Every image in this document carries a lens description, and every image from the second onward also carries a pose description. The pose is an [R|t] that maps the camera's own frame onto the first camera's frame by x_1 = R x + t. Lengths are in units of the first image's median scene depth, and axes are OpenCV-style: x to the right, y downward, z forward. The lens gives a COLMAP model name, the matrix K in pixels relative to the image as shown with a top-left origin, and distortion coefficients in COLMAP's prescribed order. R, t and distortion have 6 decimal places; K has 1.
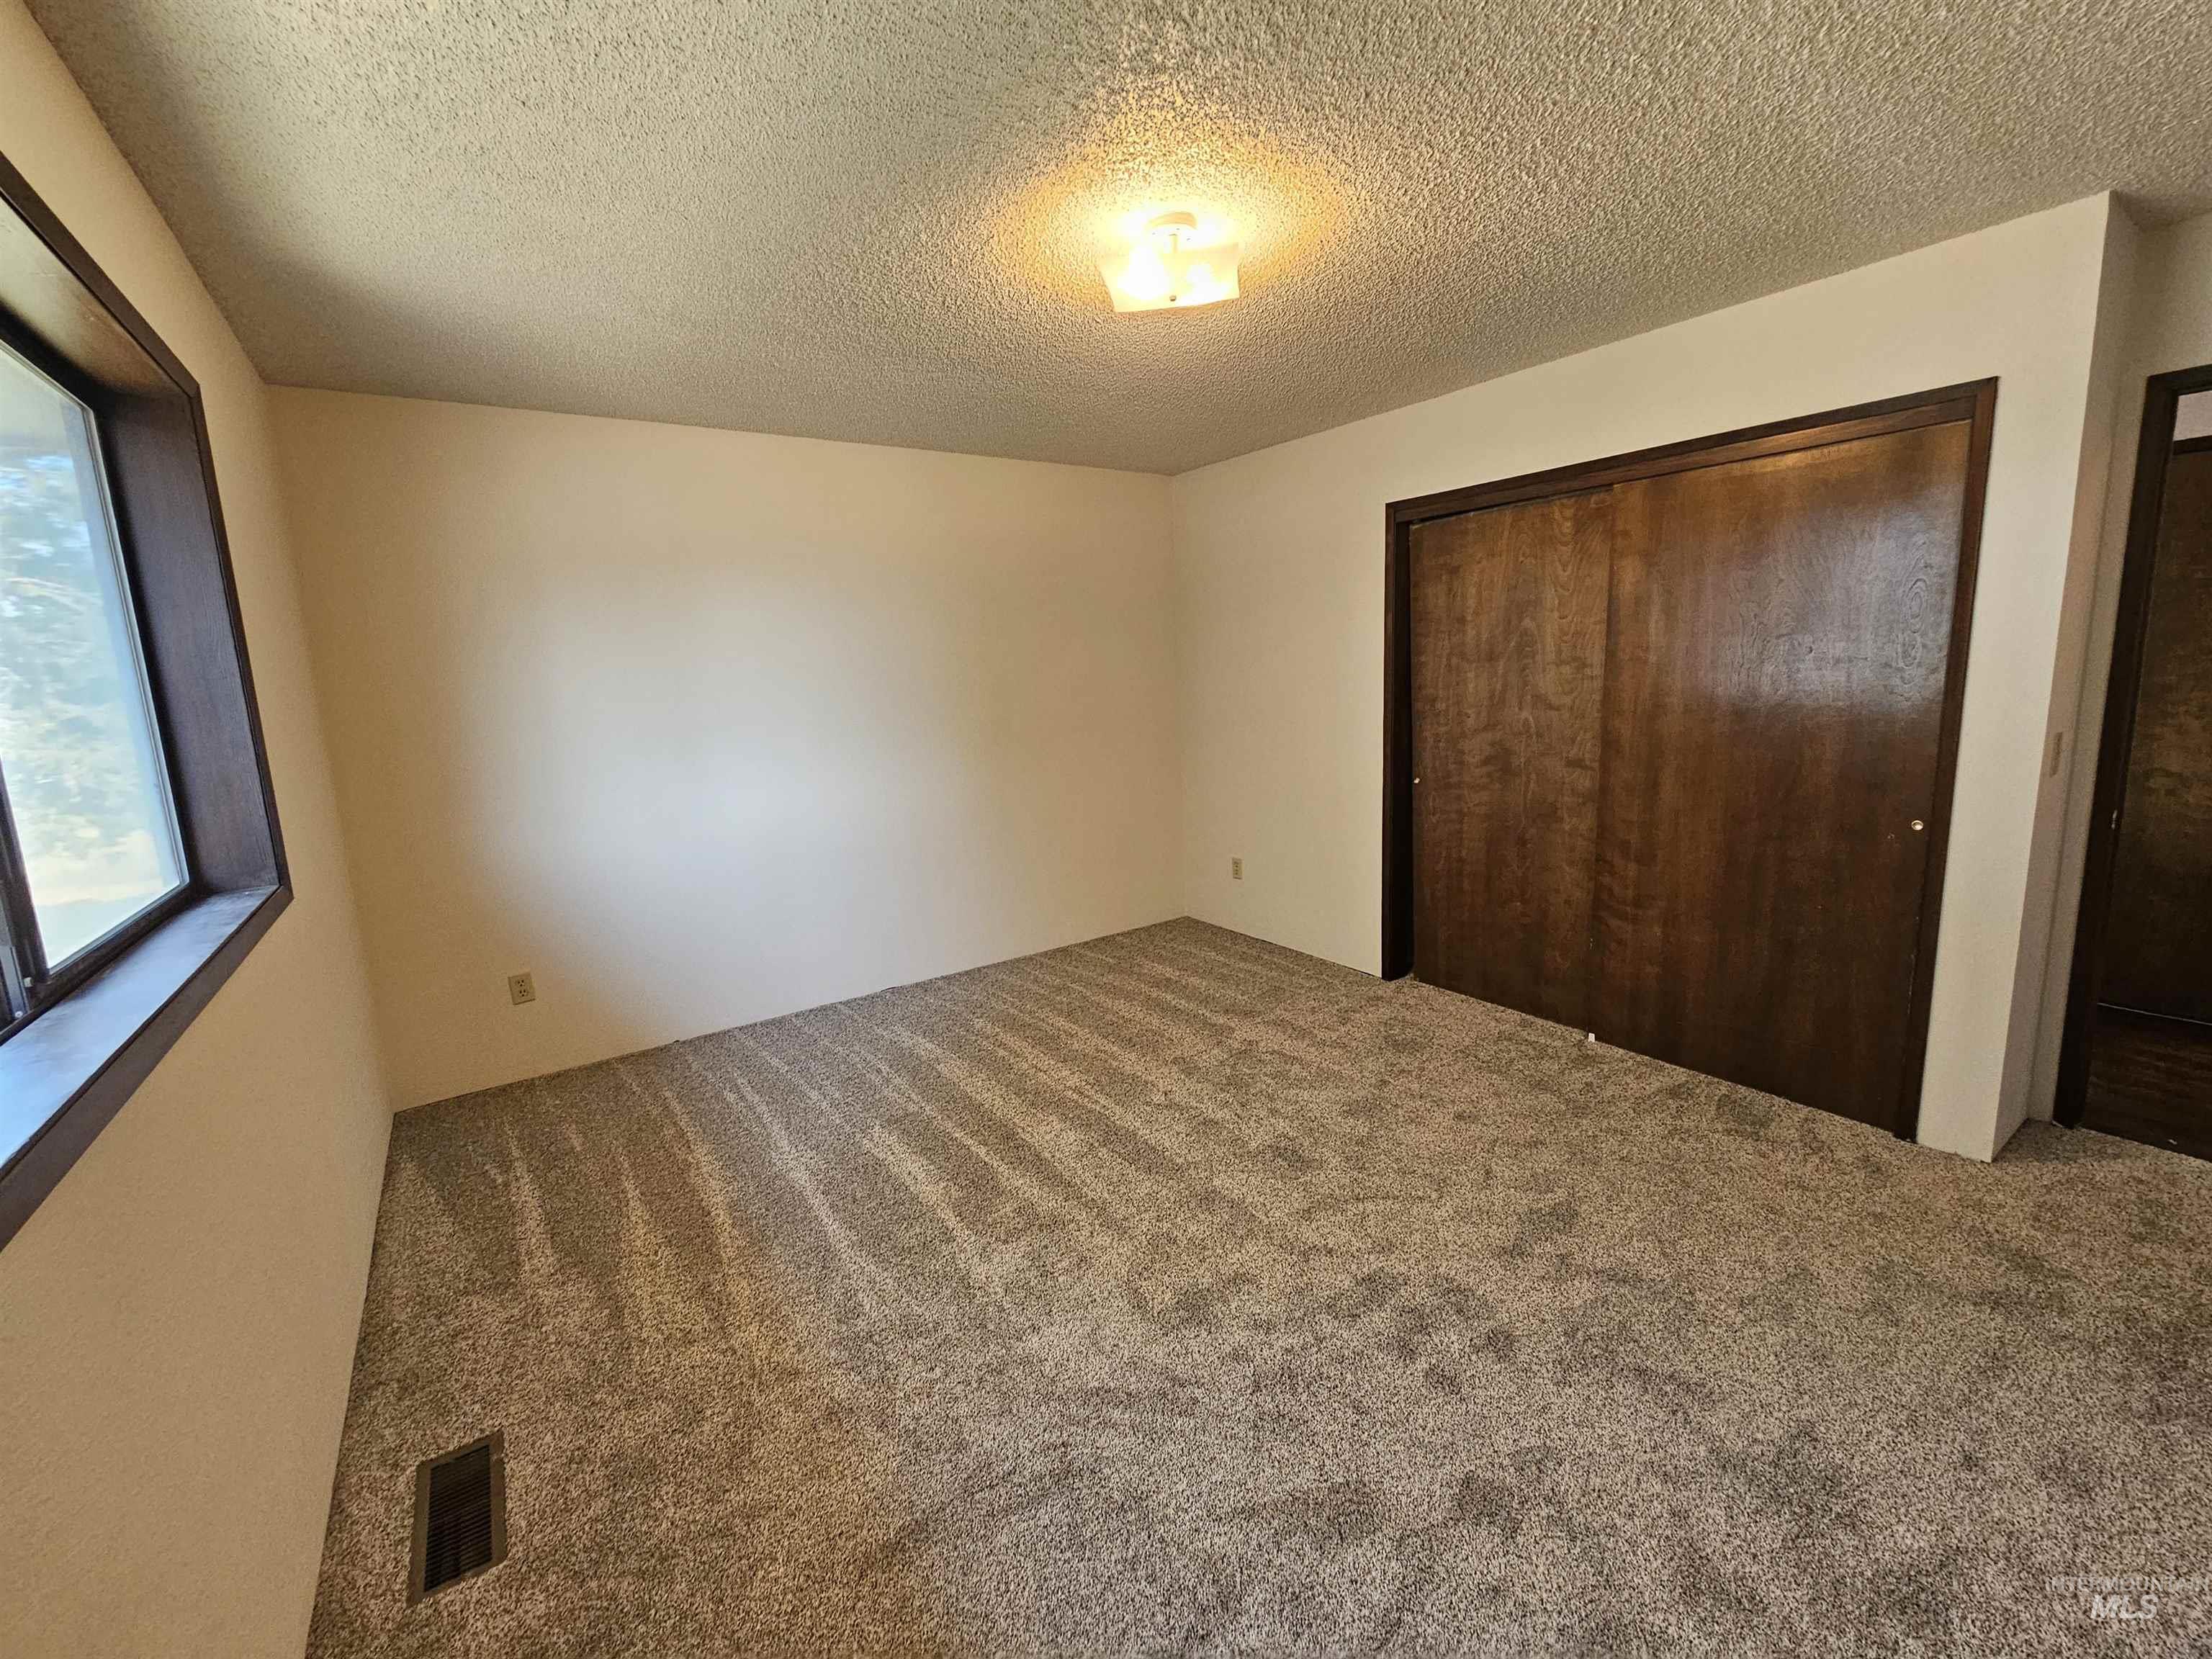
lens RADIAL K [[904.2, 0, 1105.5], [0, 904.2, 817.6], [0, 0, 1]] dist [-0.002991, 0.001907]
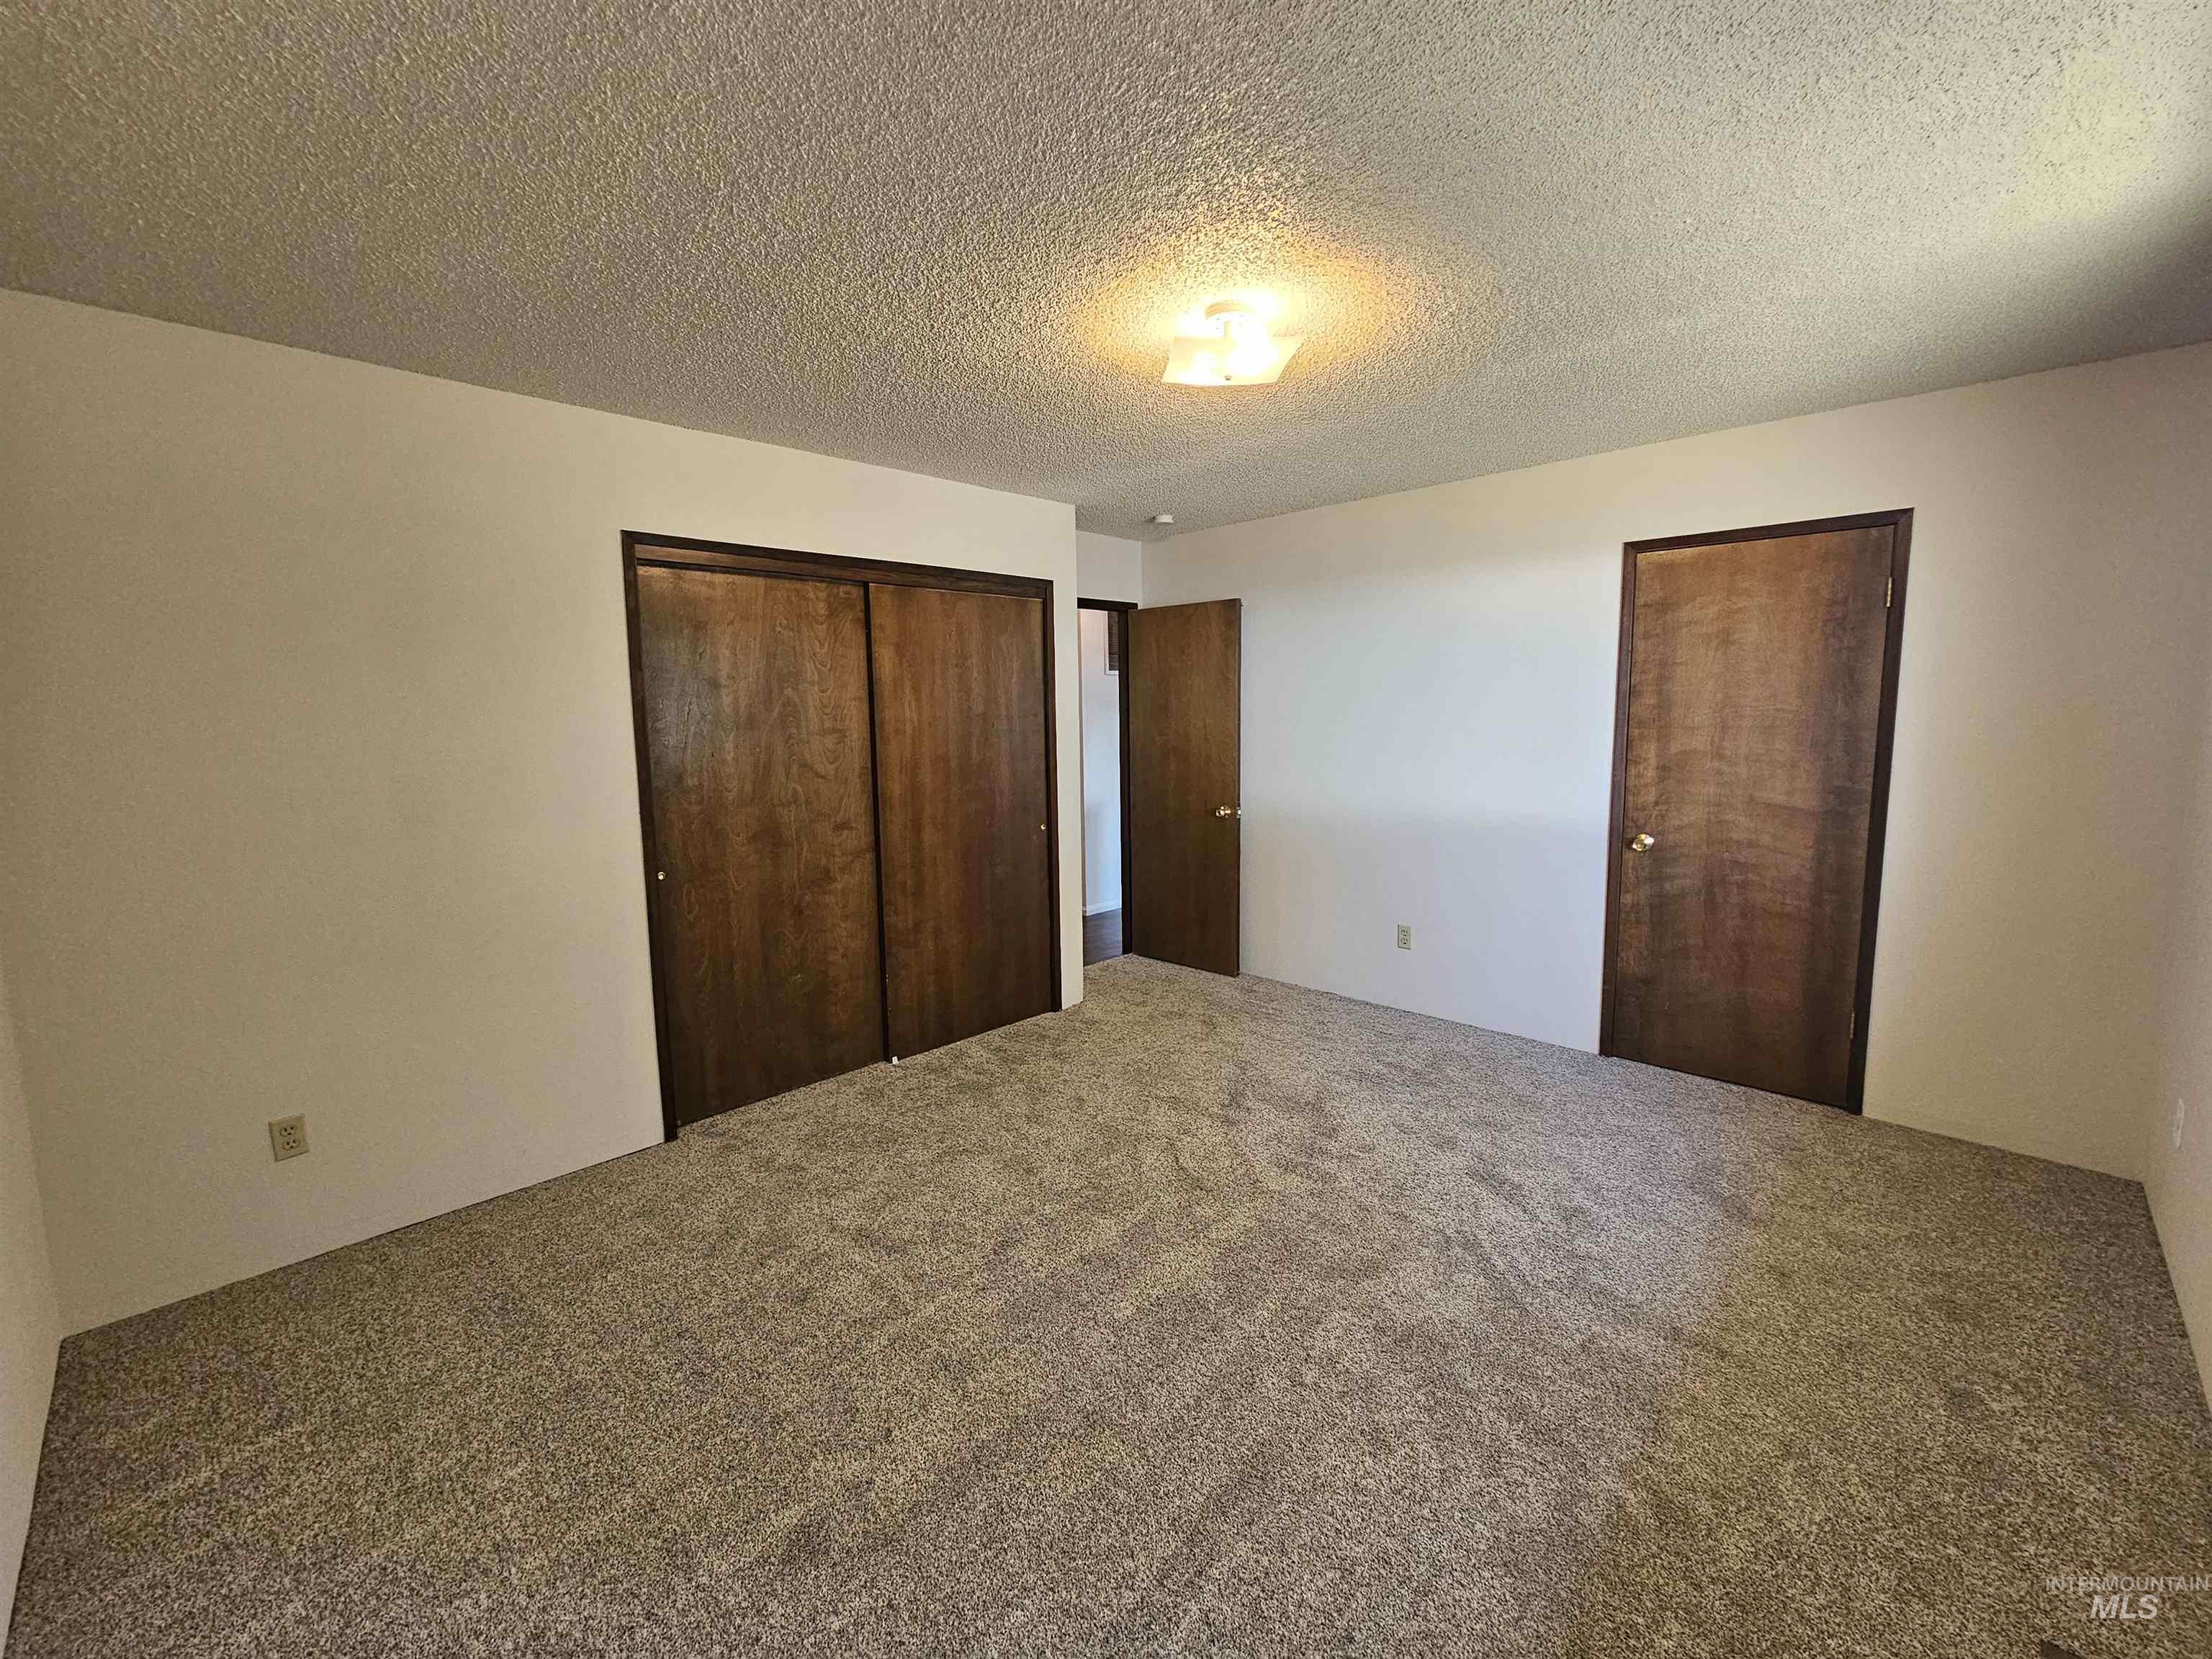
lens RADIAL K [[904.2, 0, 1105.5], [0, 904.2, 817.6], [0, 0, 1]] dist [-0.002991, 0.001907]
pose [[-0.209423, -0.062845, 0.975804, -0.814715], [0.170160, 0.980364, 0.099658, -0.166353], [-0.962906, 0.186913, -0.194617, 1.217852]]
